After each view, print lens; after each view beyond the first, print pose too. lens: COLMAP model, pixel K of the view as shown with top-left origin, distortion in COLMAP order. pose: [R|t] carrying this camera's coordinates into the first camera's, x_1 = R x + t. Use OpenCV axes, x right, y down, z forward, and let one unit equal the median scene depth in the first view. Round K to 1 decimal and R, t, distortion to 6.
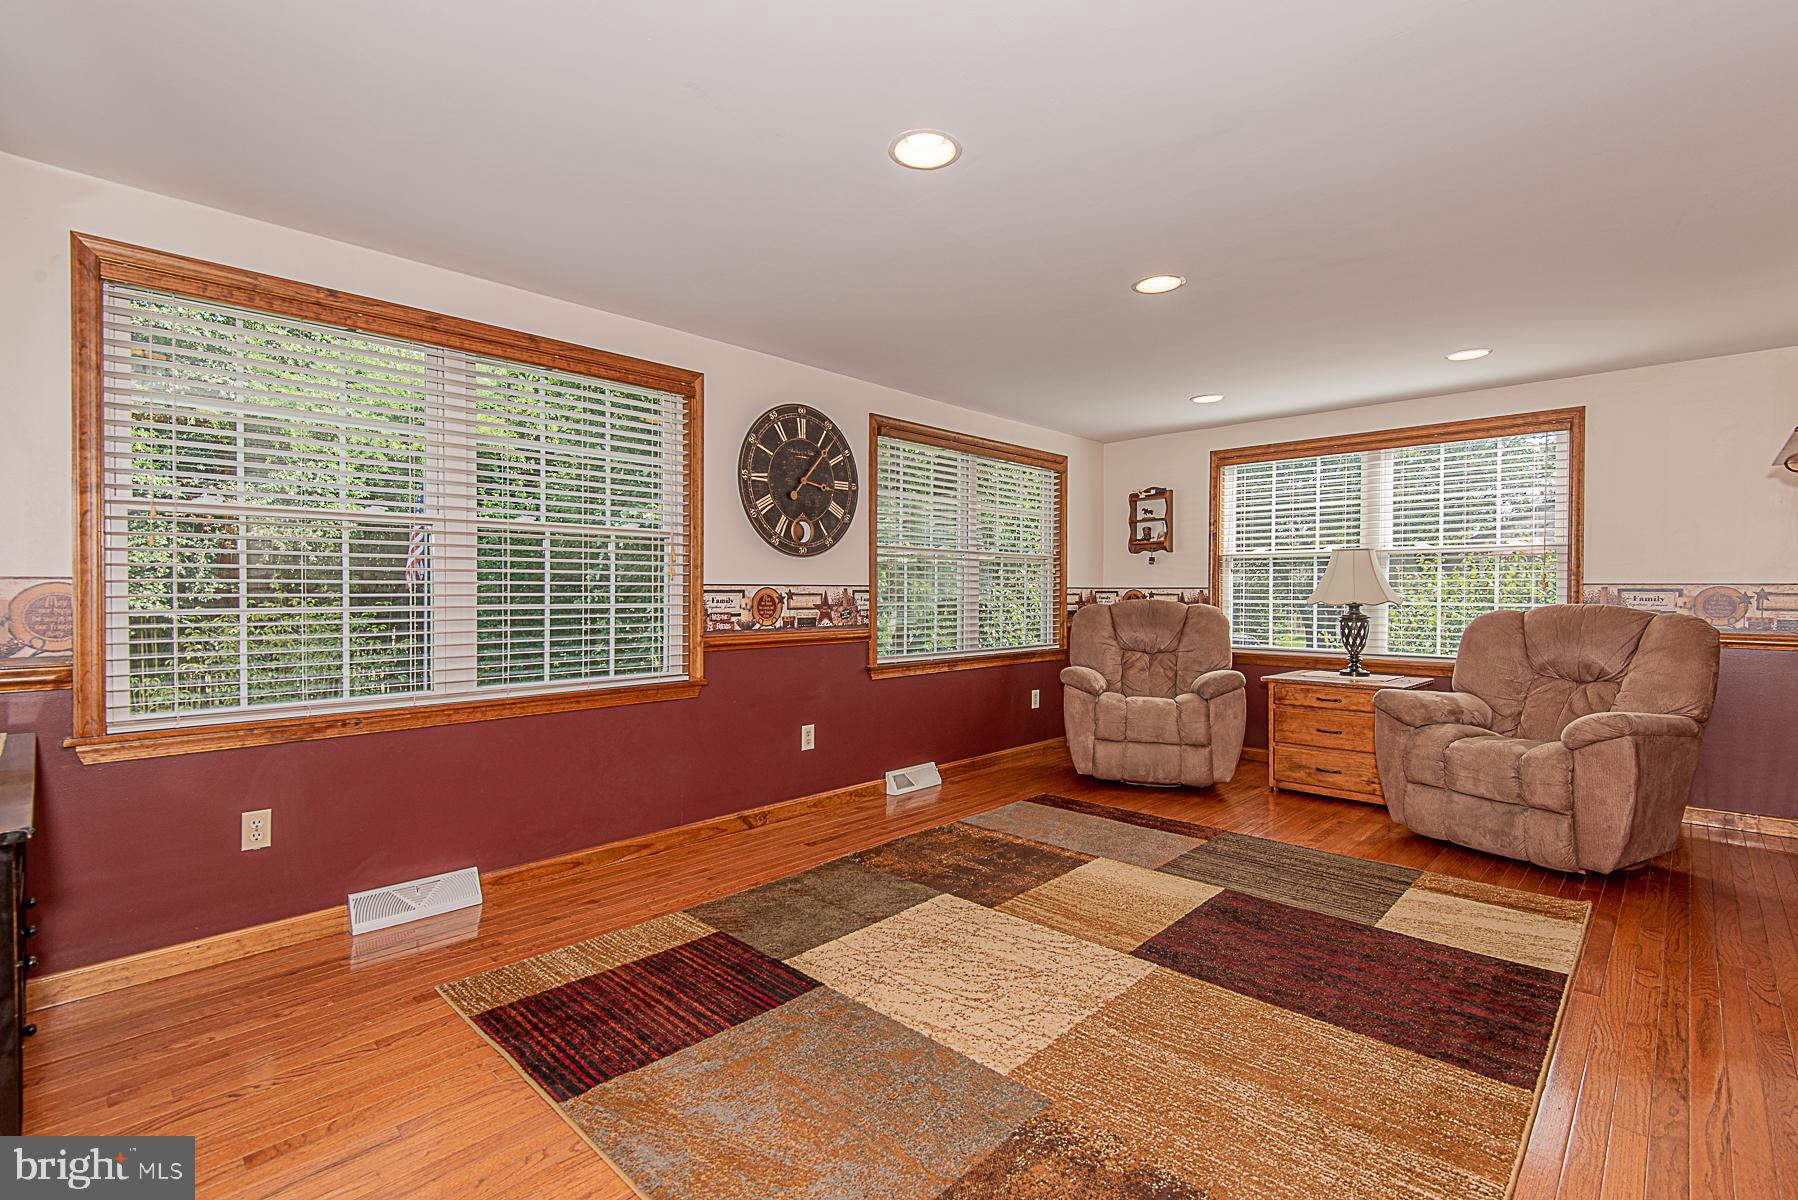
lens RADIAL K [[811.5, 0, 902.8], [0, 811.5, 596.5], [0, 0, 1]] dist [0.029037, -0.014335]
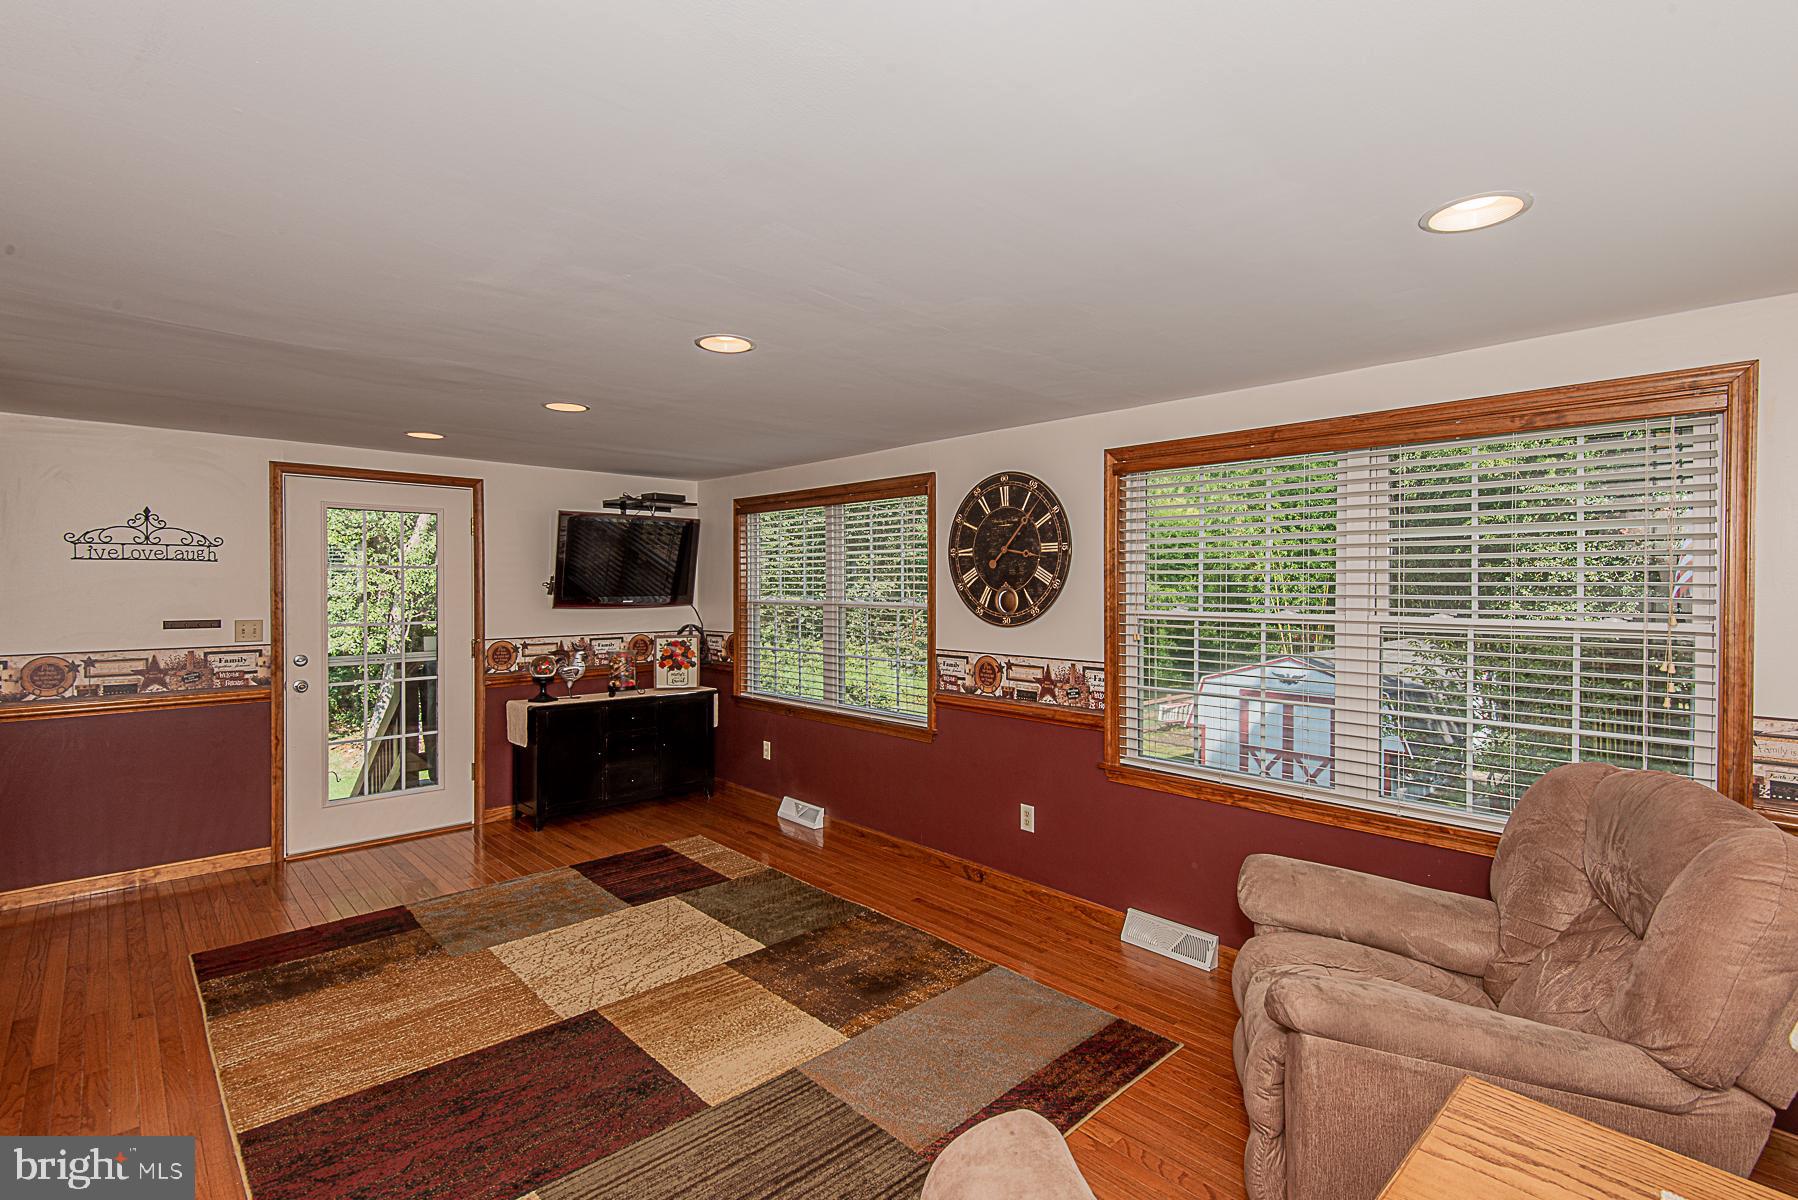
lens RADIAL K [[849.5, 0, 899.2], [0, 849.5, 584.0], [0, 0, 1]] dist [0.032448, -0.017254]
pose [[-0.061277, -0.001274, -0.998120, 0.918337], [-0.008433, 0.999964, -0.000759, -0.100503], [0.998085, 0.008371, -0.061285, 0.948630]]
